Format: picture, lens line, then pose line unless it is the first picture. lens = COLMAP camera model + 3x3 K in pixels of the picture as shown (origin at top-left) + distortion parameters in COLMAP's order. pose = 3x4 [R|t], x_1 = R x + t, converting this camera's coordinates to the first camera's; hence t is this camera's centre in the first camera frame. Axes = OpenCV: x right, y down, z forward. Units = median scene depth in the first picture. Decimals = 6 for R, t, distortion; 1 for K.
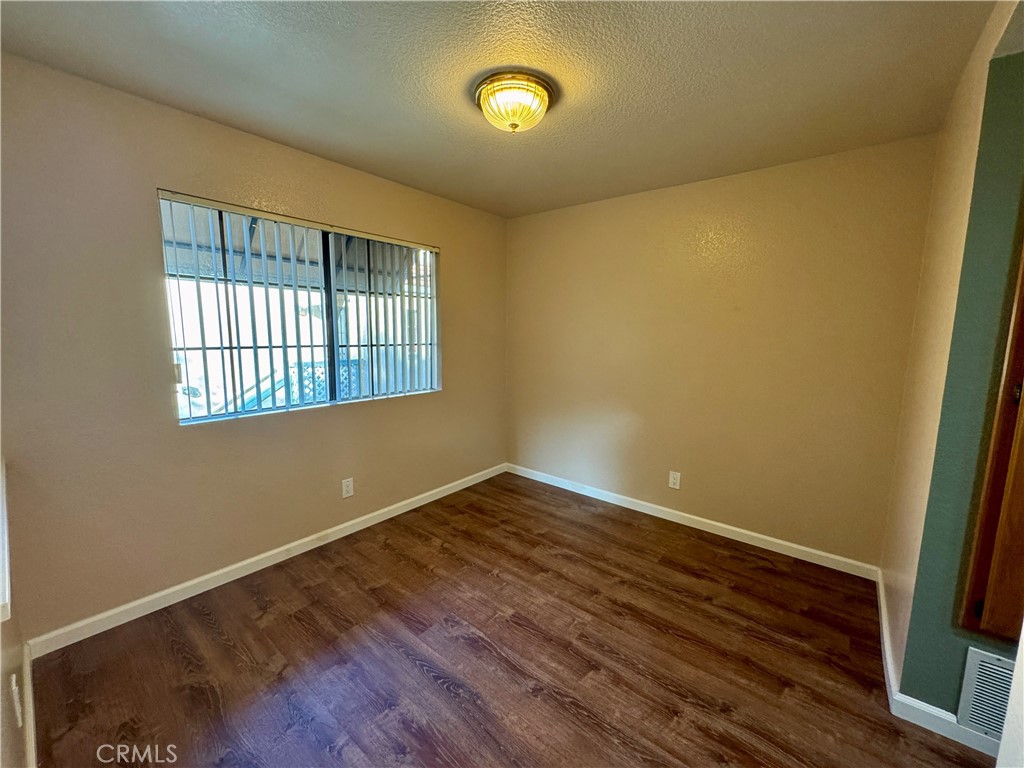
lens RADIAL K [[404.9, 0, 515.3], [0, 404.9, 384.6], [0, 0, 1]] dist [-0.011666, -0.000071]
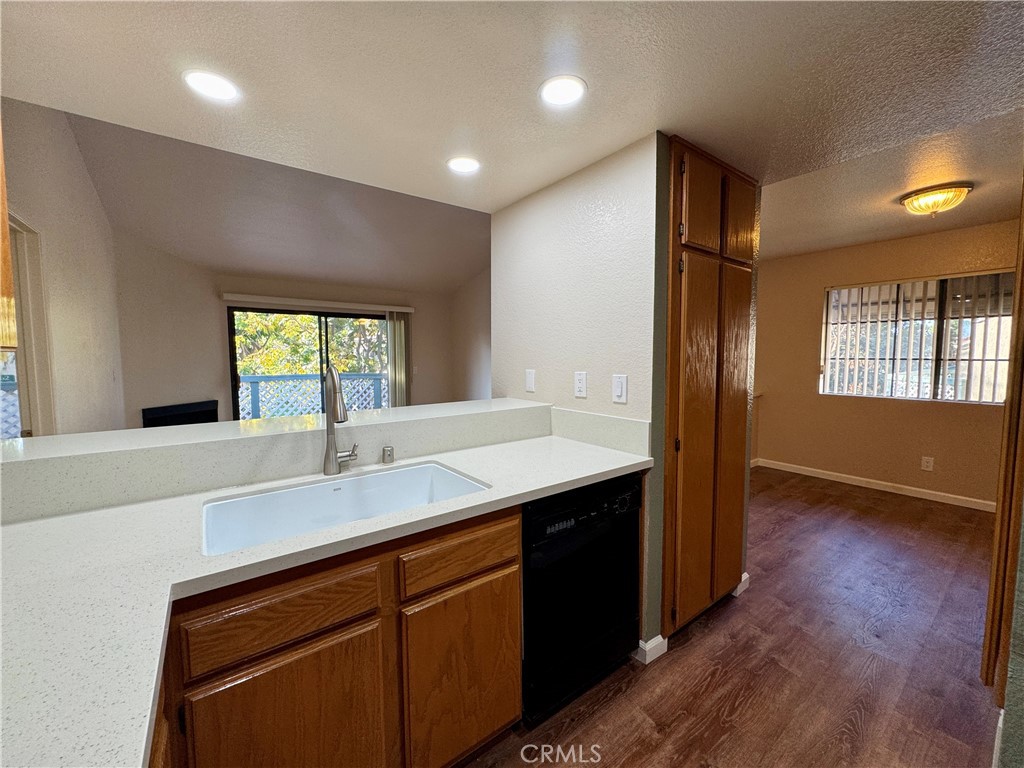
lens RADIAL K [[404.9, 0, 515.3], [0, 404.9, 384.6], [0, 0, 1]] dist [-0.011666, -0.000071]
pose [[-0.215409, 0.081068, -0.973153, 1.336096], [-0.100554, 0.989409, 0.104680, -0.011549], [0.971333, 0.120403, -0.204976, -0.122865]]
